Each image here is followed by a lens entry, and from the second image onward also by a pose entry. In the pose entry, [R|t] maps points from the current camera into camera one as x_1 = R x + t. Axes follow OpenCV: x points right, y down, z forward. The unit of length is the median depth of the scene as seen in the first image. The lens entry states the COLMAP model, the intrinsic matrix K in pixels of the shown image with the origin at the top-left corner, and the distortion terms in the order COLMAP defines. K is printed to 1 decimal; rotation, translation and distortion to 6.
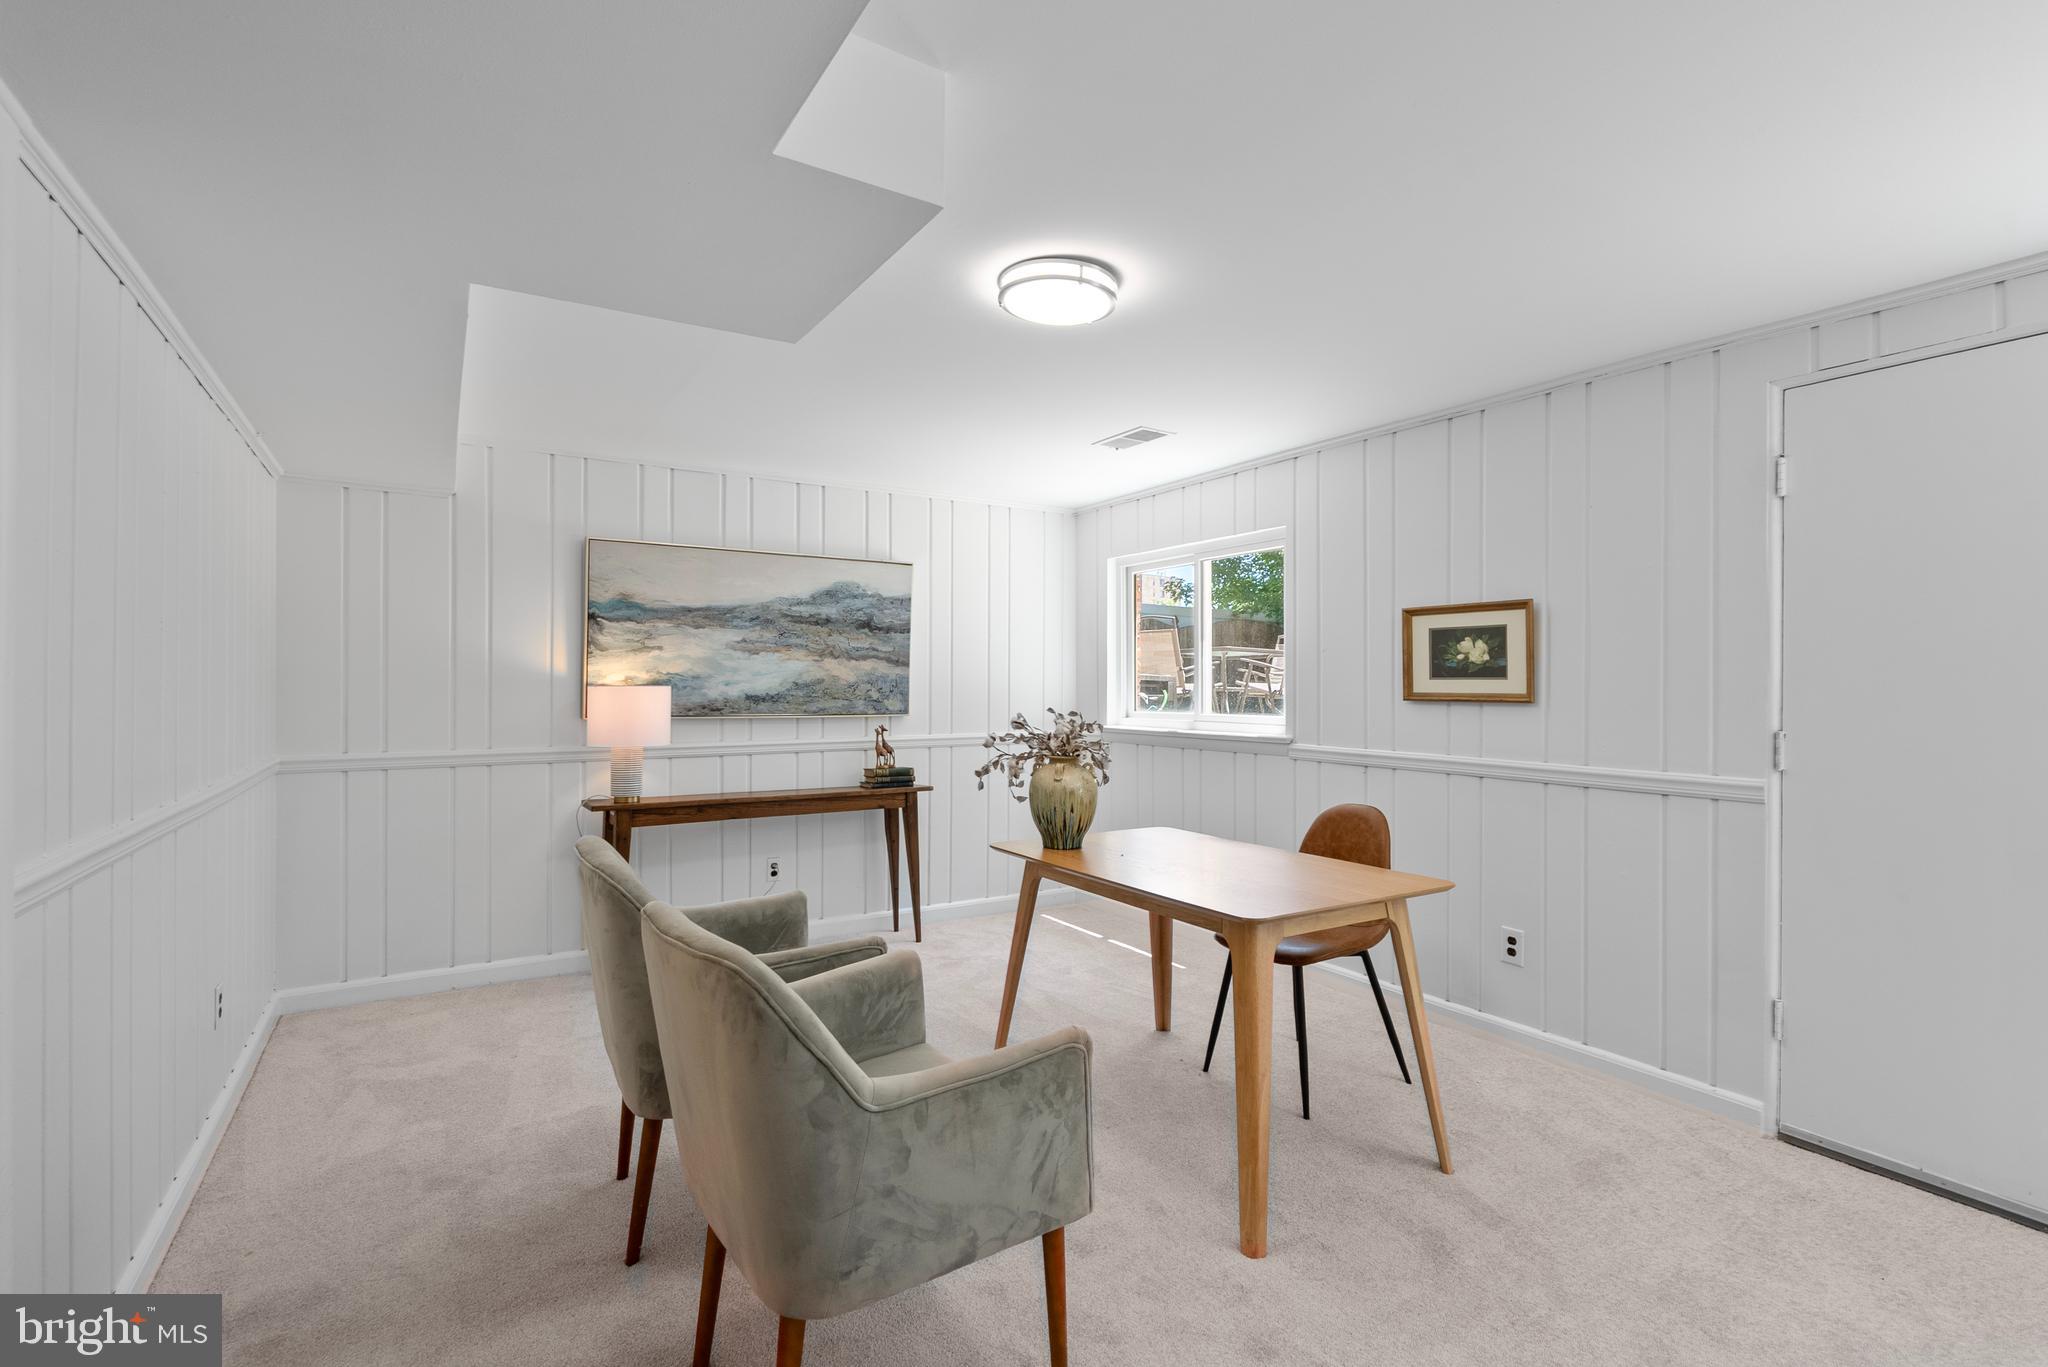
lens RADIAL K [[943.5, 0, 1026.5], [0, 943.5, 682.2], [0, 0, 1]] dist [-0.000997, 0.000788]
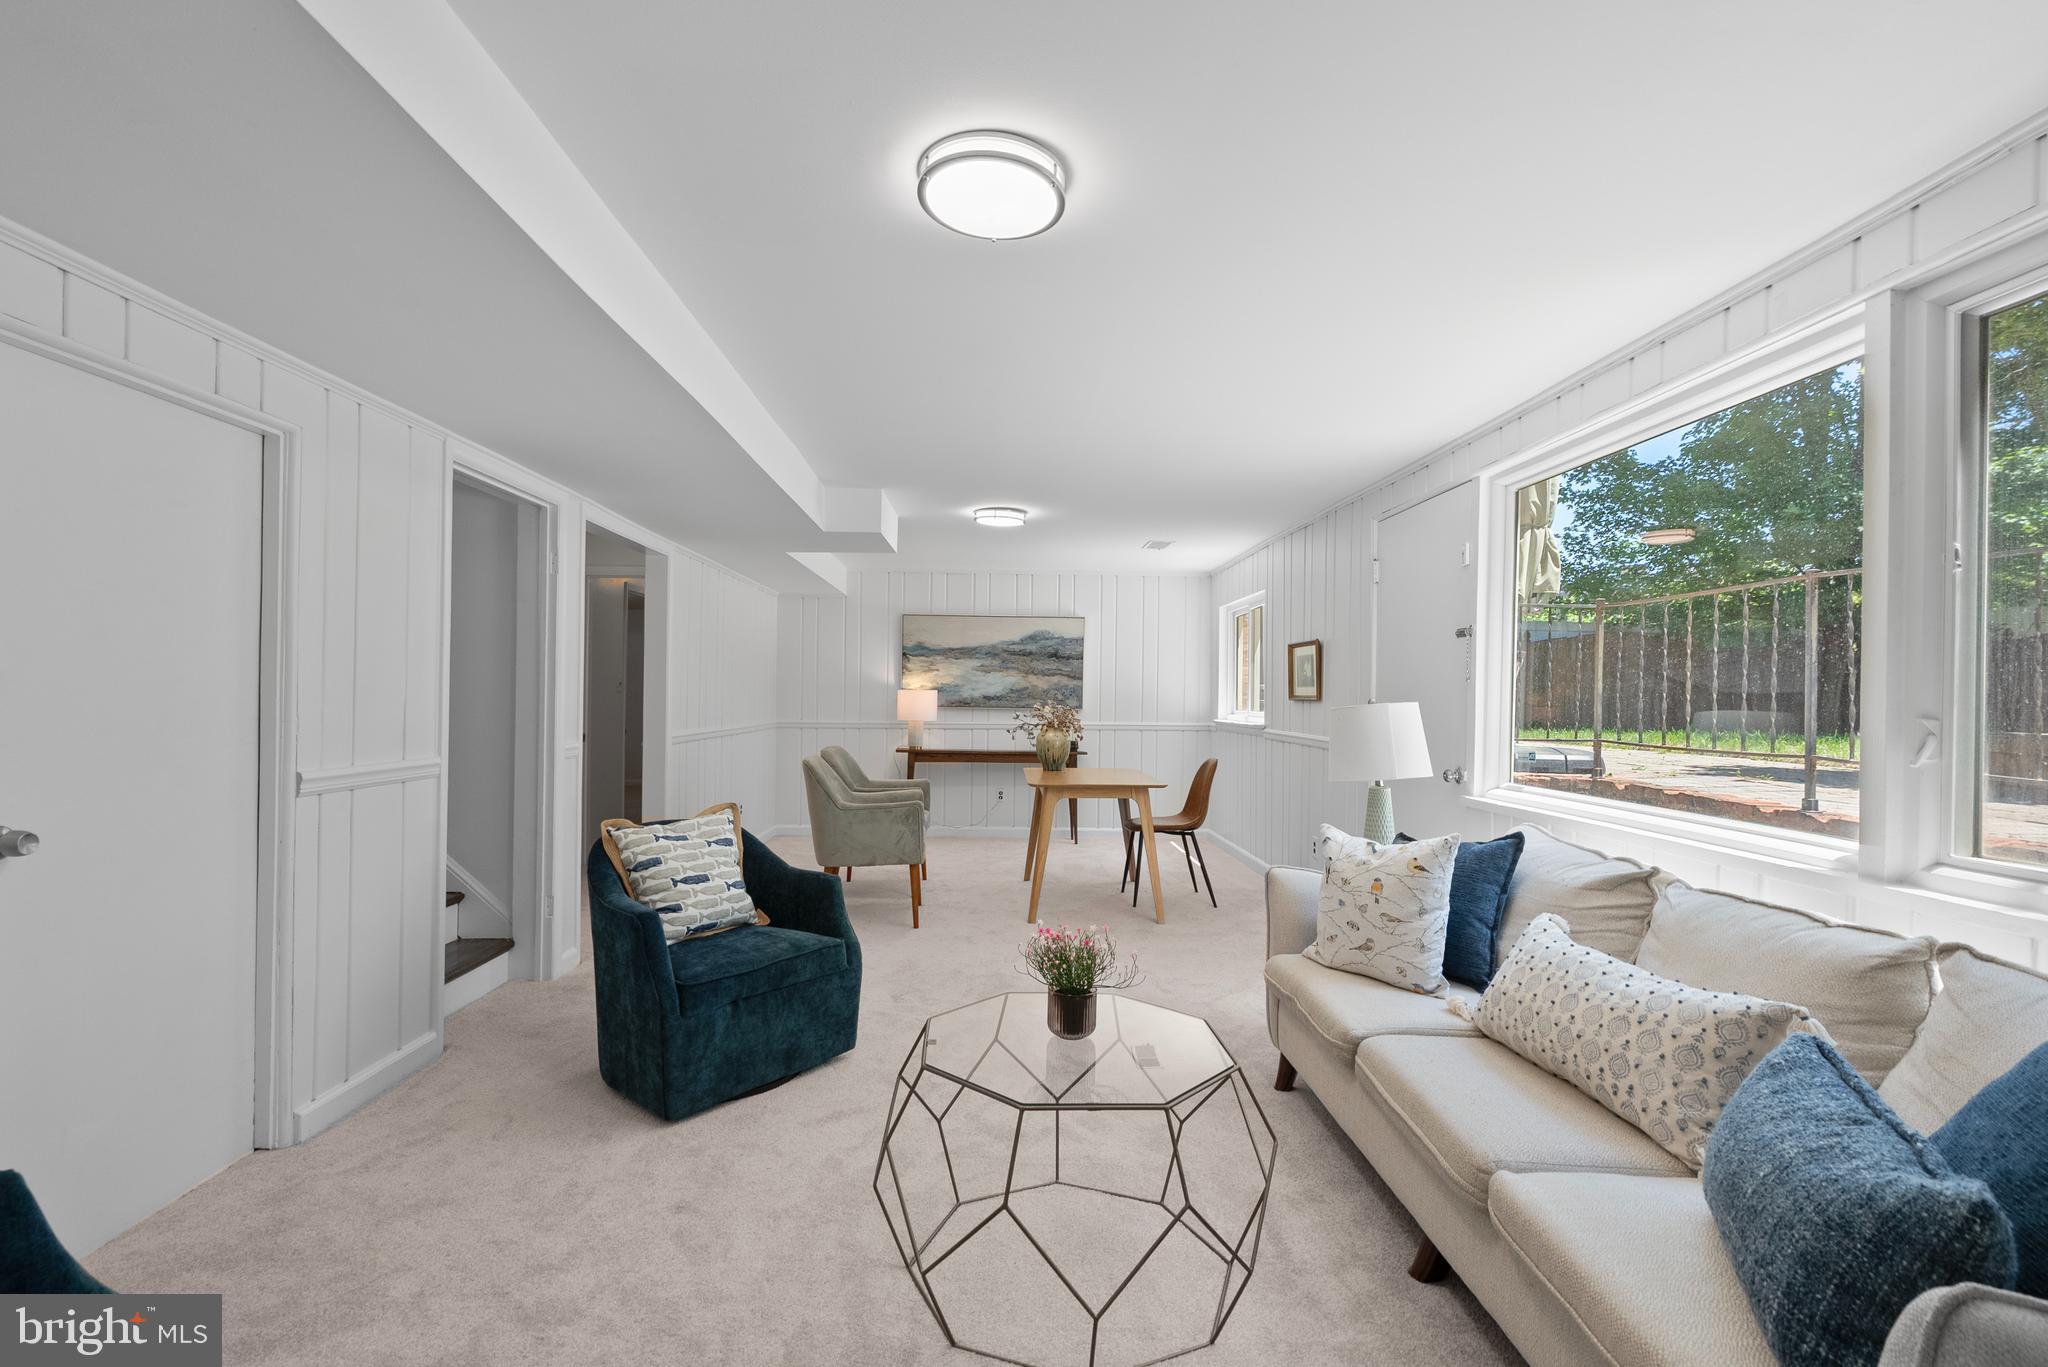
lens RADIAL K [[943.5, 0, 1010.4], [0, 943.5, 696.7], [0, 0, 1]] dist [-0.000997, 0.000788]
pose [[0.858313, 0.007091, -0.513078, 0.703923], [-0.005697, 0.999975, 0.004290, 0.007517], [0.513095, -0.000760, 0.858331, -0.543468]]
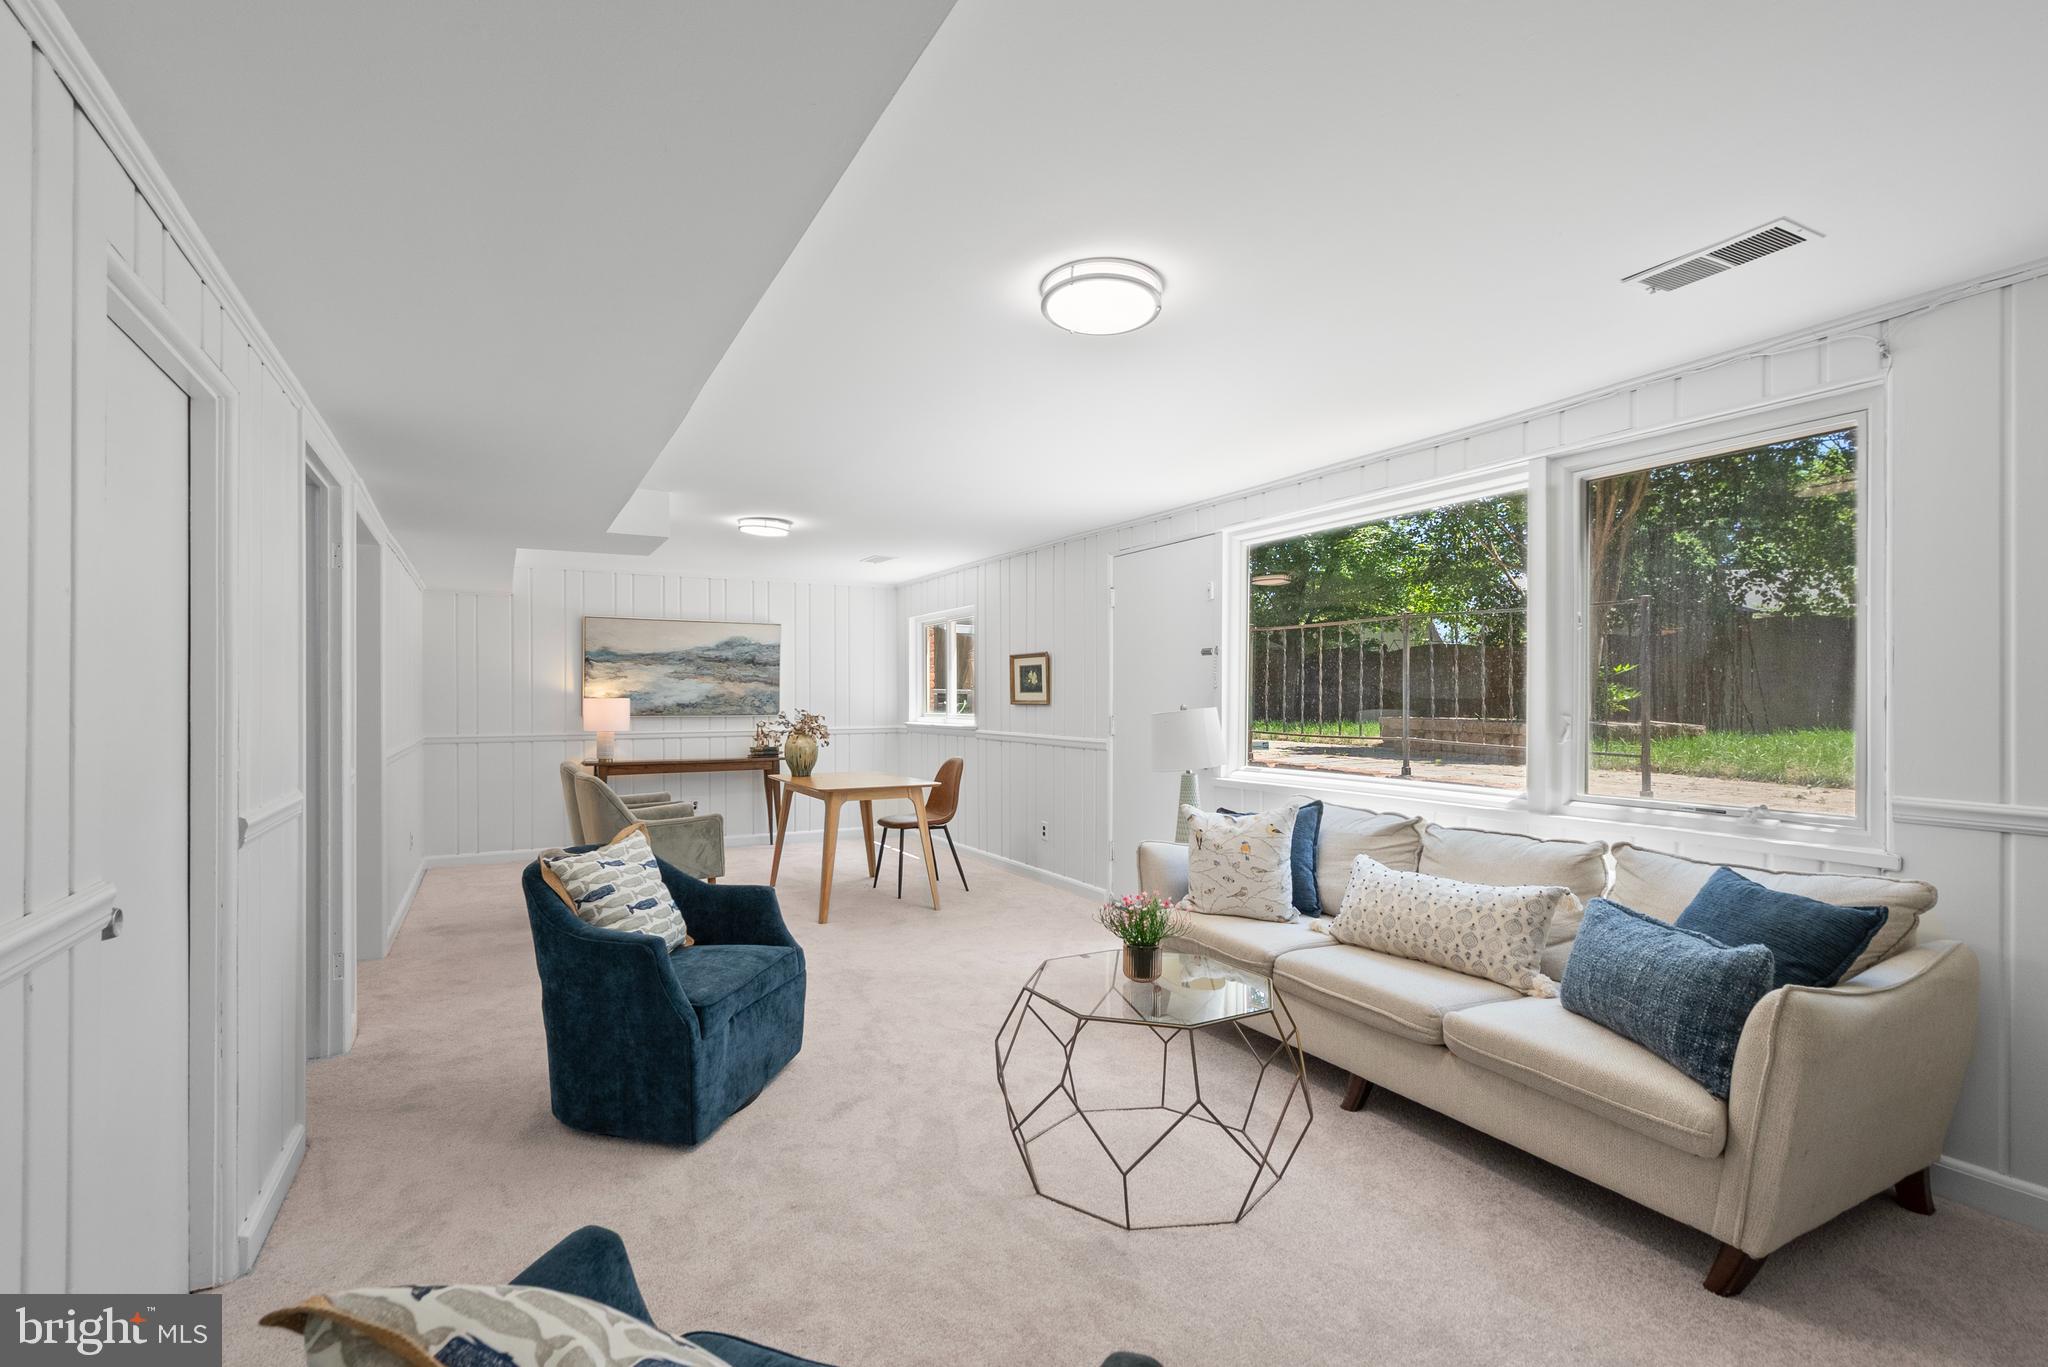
lens RADIAL K [[943.5, 0, 1010.3], [0, 943.5, 698.0], [0, 0, 1]] dist [-0.000997, 0.000788]
pose [[0.998153, -0.003952, -0.060624, 0.438973], [0.004250, 0.999979, 0.004792, -0.002126], [0.060604, -0.005041, 0.998149, -0.723326]]
